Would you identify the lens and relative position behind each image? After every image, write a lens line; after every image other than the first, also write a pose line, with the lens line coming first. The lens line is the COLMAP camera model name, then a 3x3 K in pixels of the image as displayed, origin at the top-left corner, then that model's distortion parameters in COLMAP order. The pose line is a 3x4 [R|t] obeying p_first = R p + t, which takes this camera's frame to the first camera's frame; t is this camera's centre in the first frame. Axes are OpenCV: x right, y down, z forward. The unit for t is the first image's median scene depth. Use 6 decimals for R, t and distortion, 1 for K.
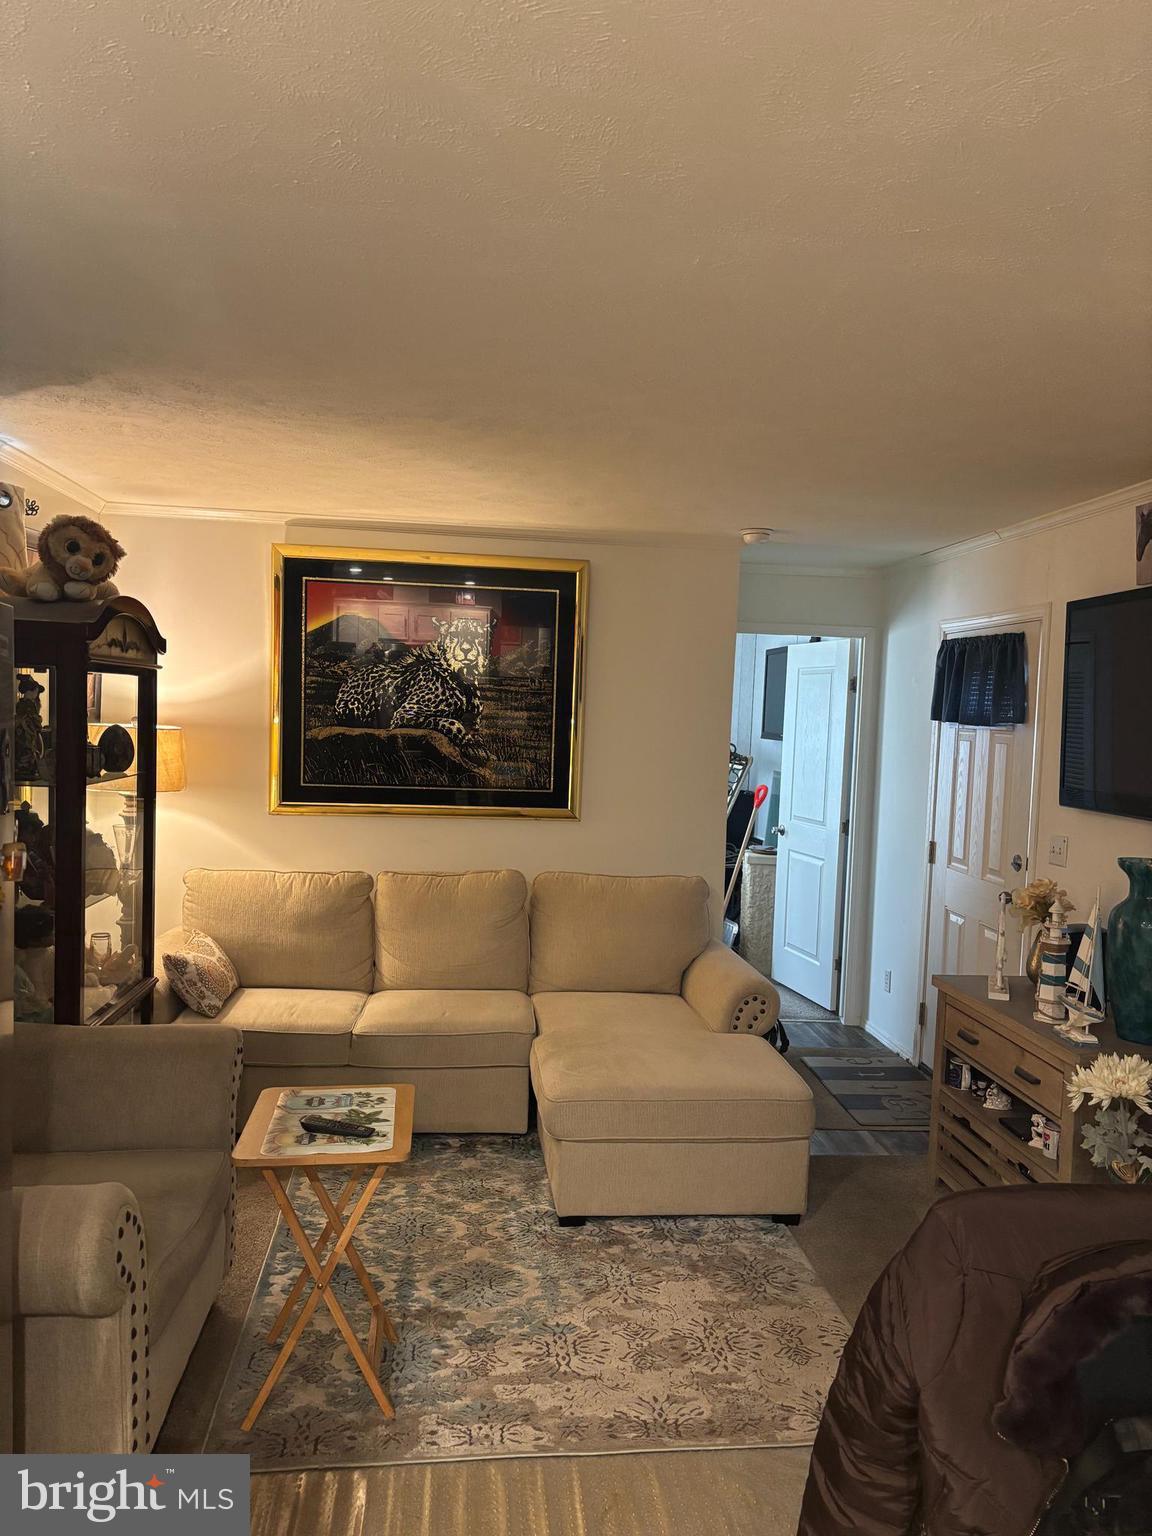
lens RADIAL K [[1144.7, 0, 581.6], [0, 1144.7, 765.8], [0, 0, 1]] dist [0.001011, -0.051304]
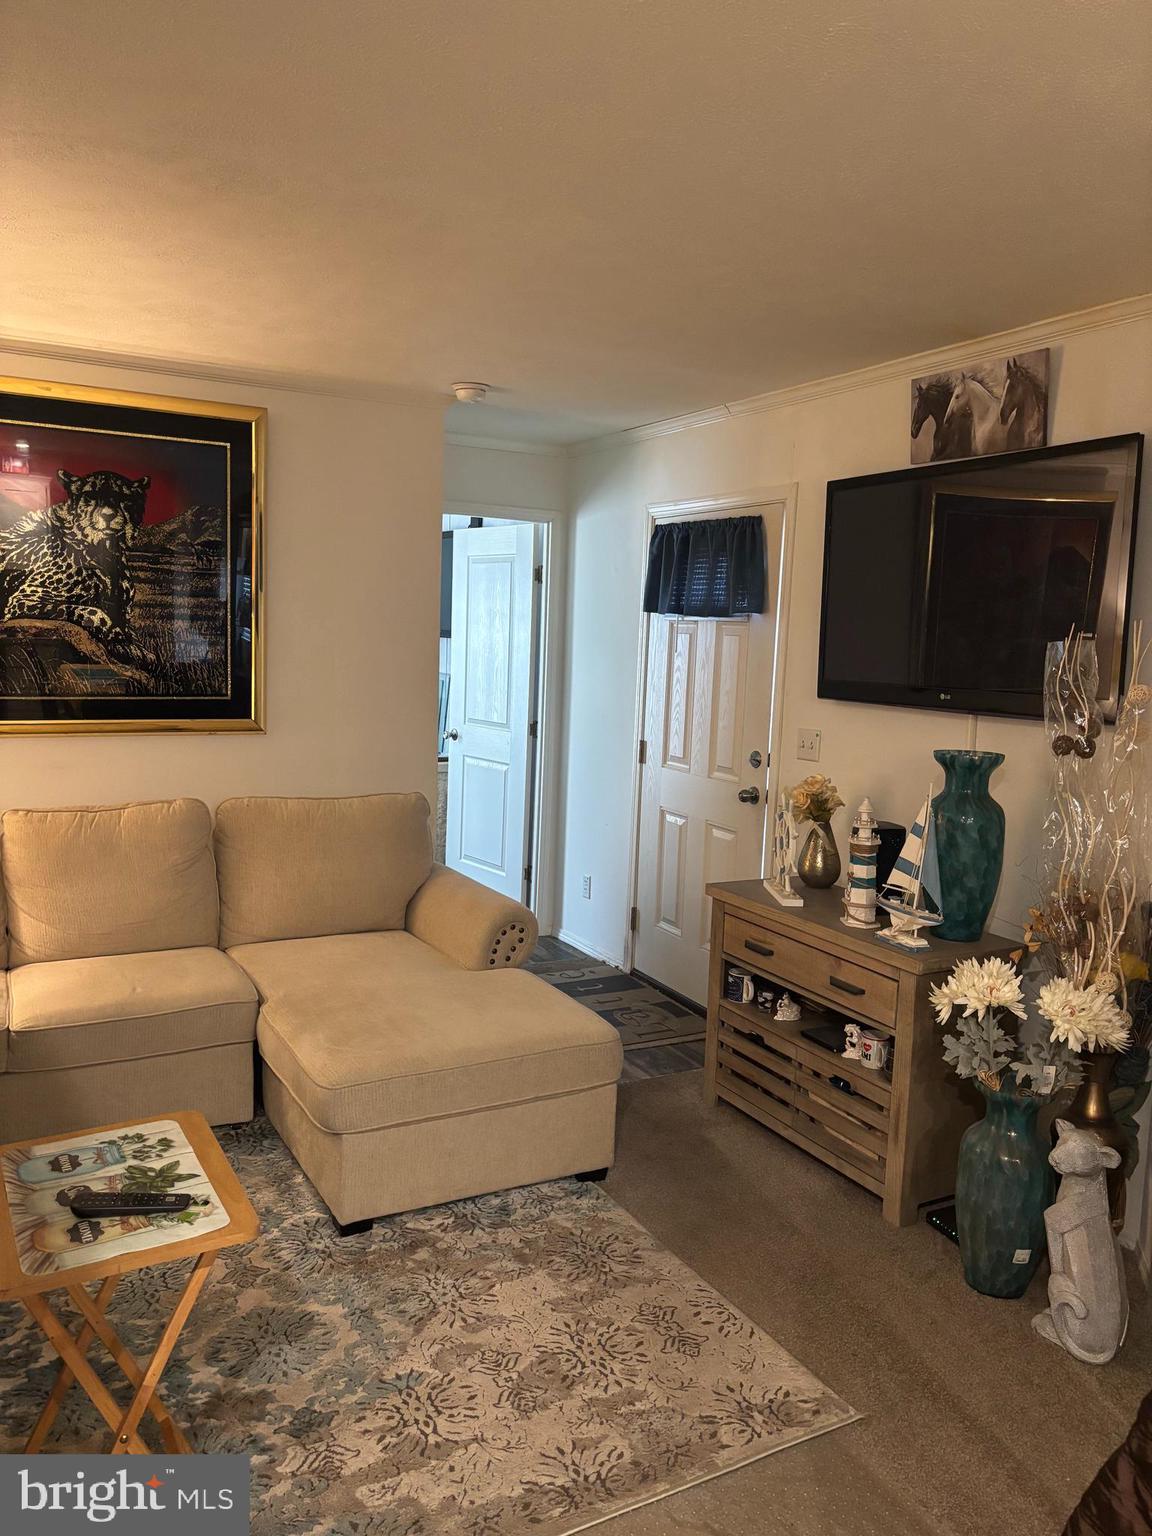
lens RADIAL K [[1142.3, 0, 576.0], [0, 1142.3, 768.0], [0, 0, 1]] dist [0.034295, -0.057748]
pose [[0.923110, -0.049246, 0.381369, -0.164234], [0.015843, 0.995794, 0.090239, 0.003964], [-0.384209, -0.077258, 0.920008, 0.227414]]
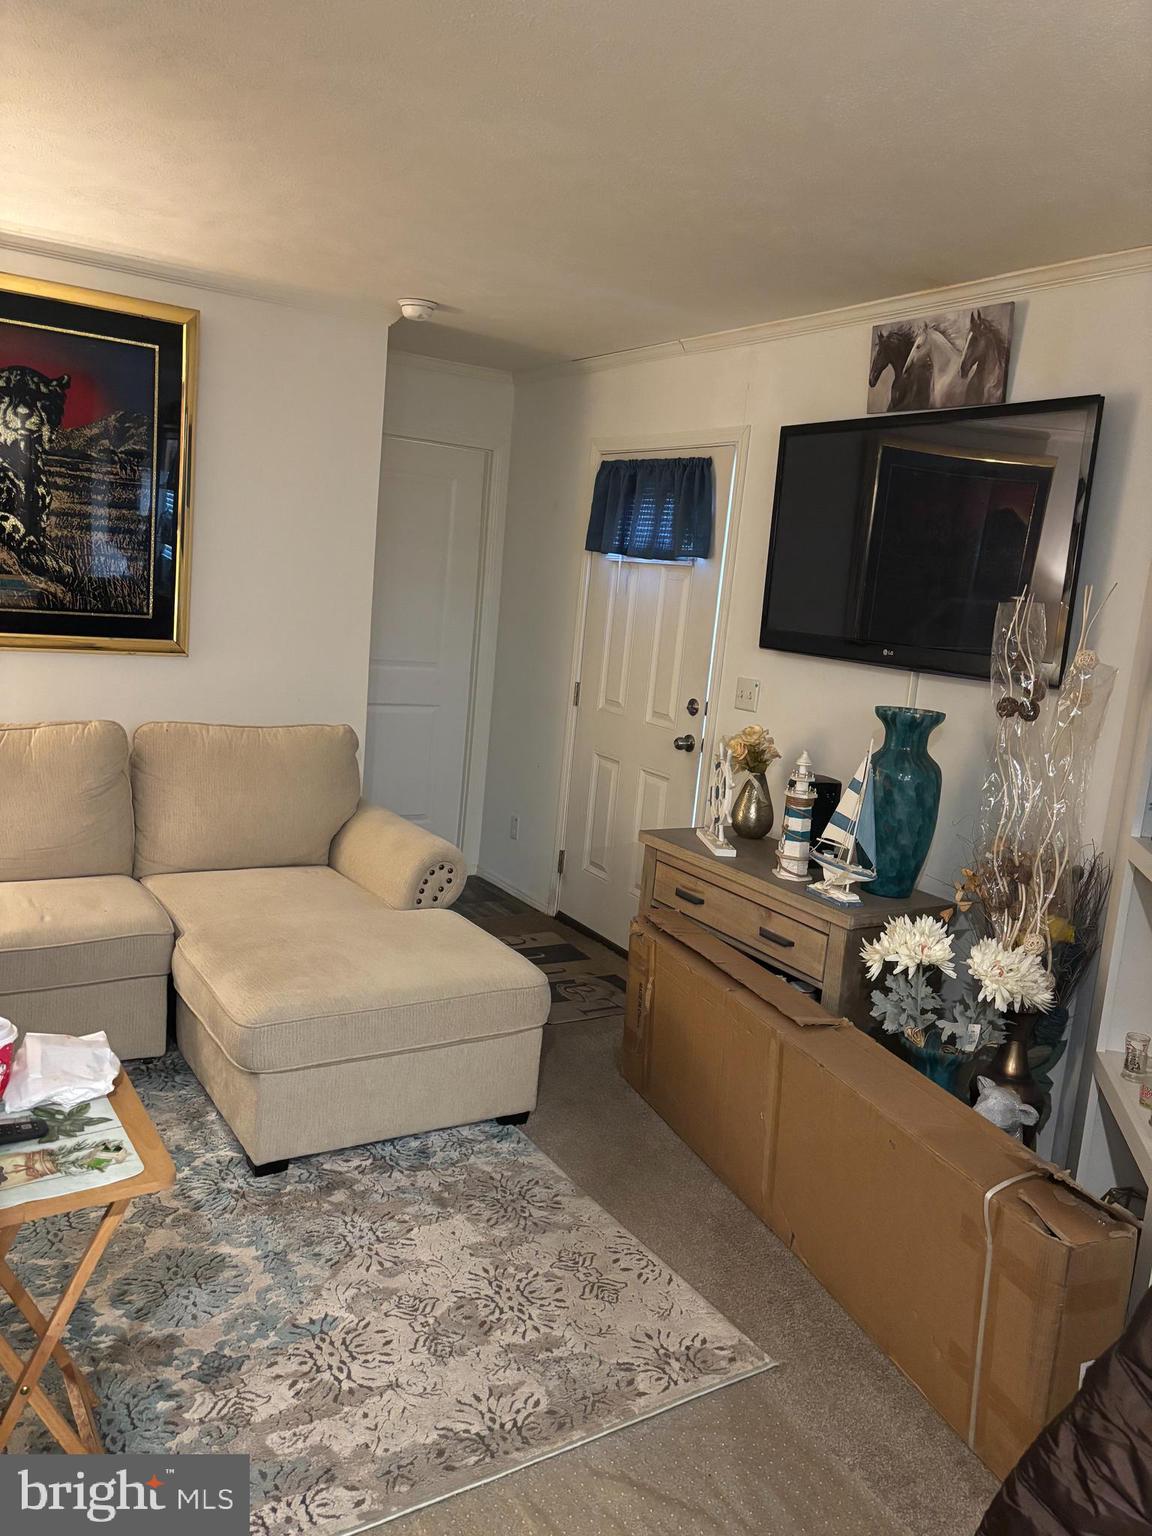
lens RADIAL K [[1142.3, 0, 576.0], [0, 1142.3, 768.0], [0, 0, 1]] dist [0.034295, -0.057748]
pose [[0.897136, -0.030553, 0.440696, -0.166135], [-0.035579, 0.989367, 0.141022, 0.005954], [-0.440319, -0.142195, 0.886510, 0.253827]]
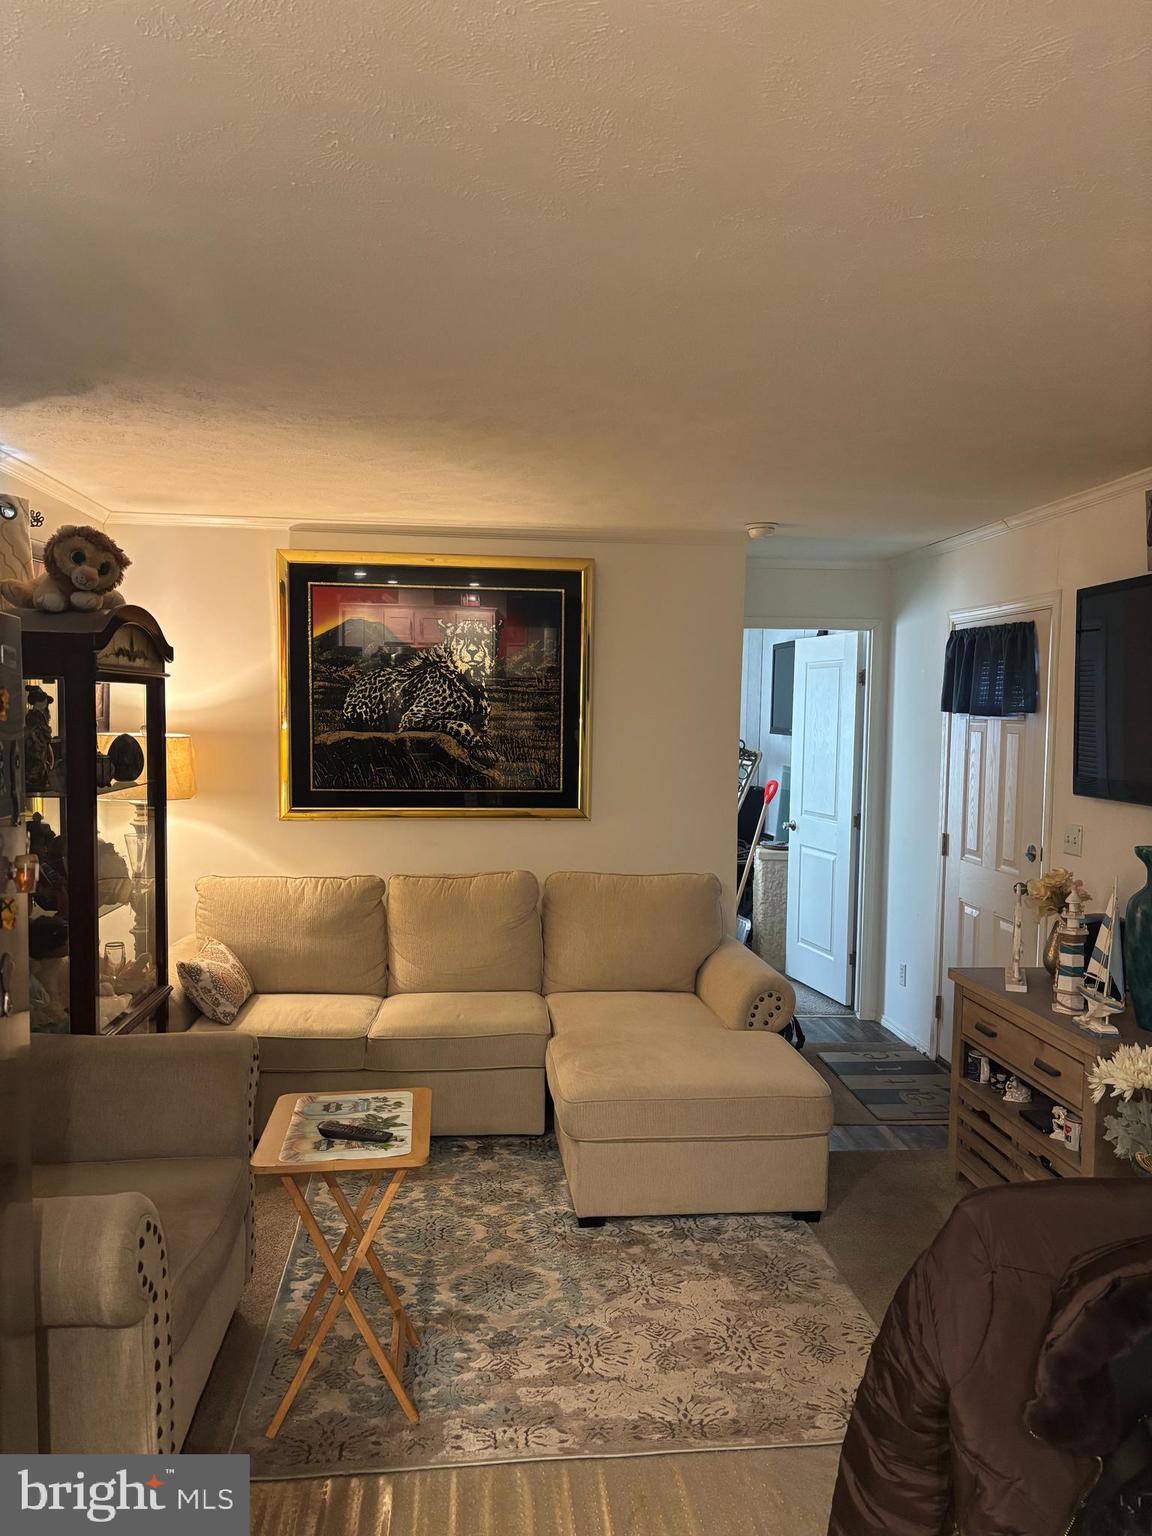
lens RADIAL K [[1144.0, 0, 576.0], [0, 1144.0, 768.0], [0, 0, 1]] dist [0.002427, -0.055635]
pose [[0.999706, -0.021322, -0.011536, -0.002046], [0.021352, 0.999769, 0.002558, -0.000309], [0.011479, -0.002803, 0.999930, 0.004406]]
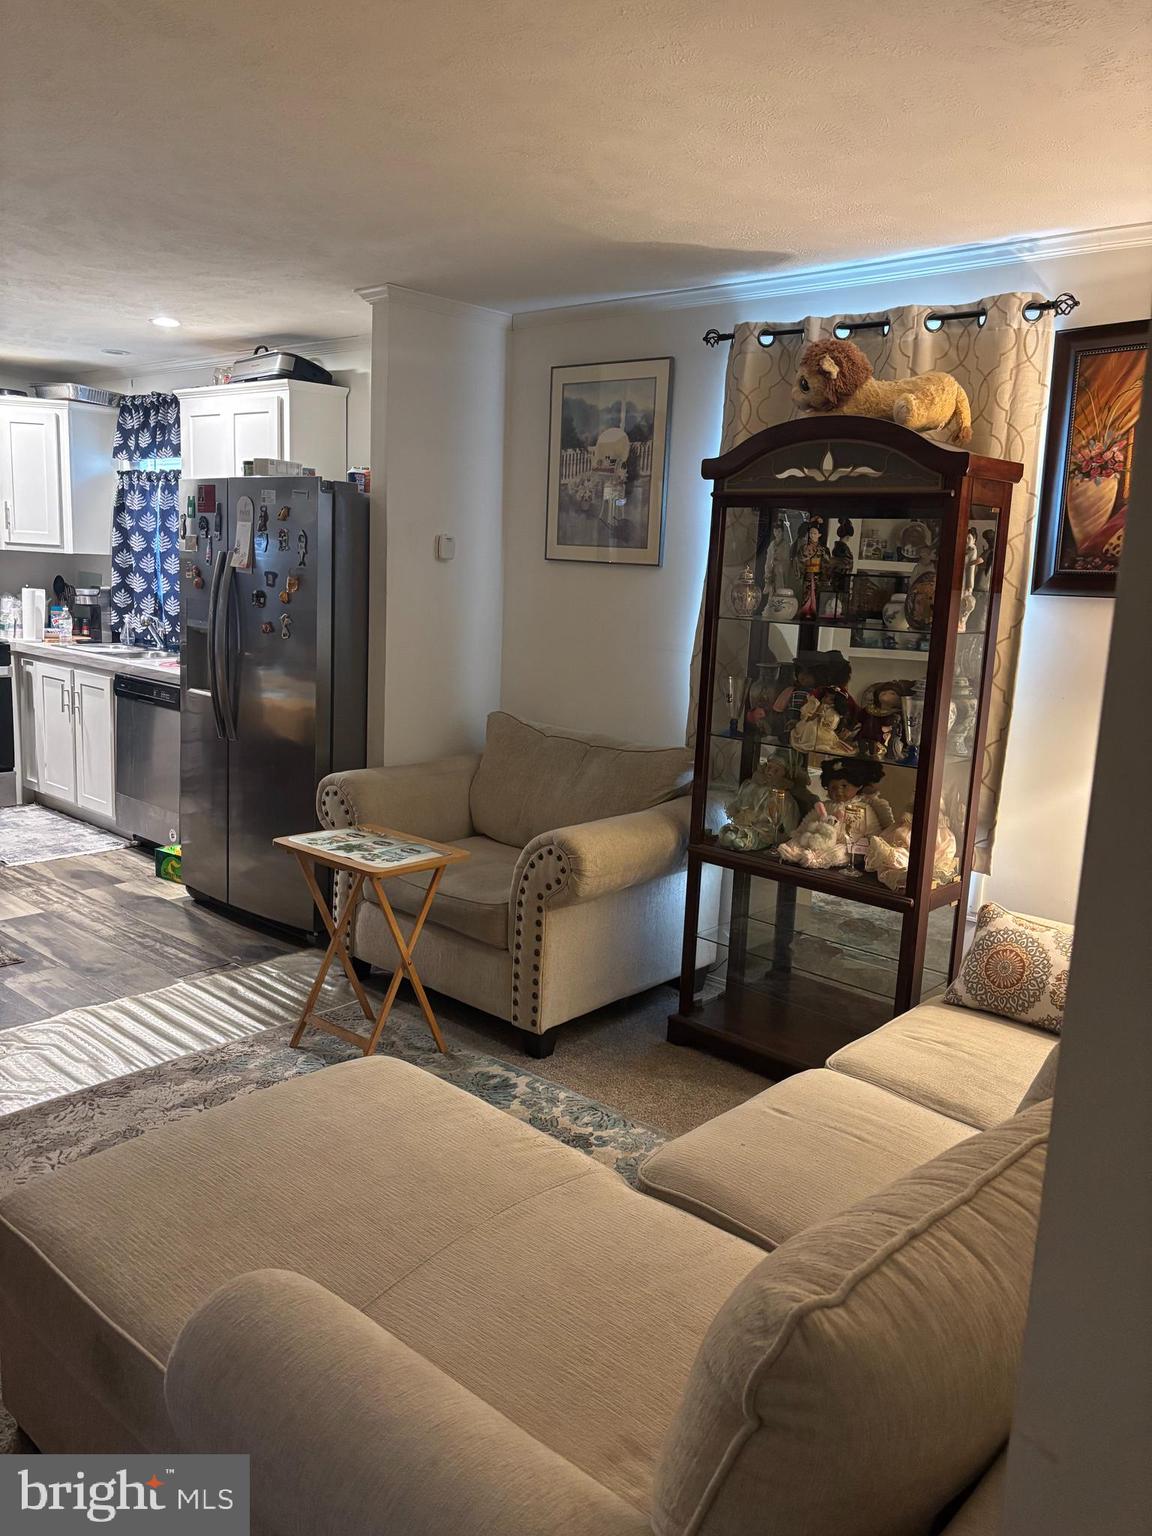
lens RADIAL K [[1142.3, 0, 576.0], [0, 1142.3, 768.0], [0, 0, 1]] dist [0.034295, -0.057748]
pose [[-0.740830, 0.053264, -0.669578, 0.359460], [-0.103562, 0.975874, 0.192211, -0.033724], [0.663661, 0.211738, -0.717440, 1.603101]]
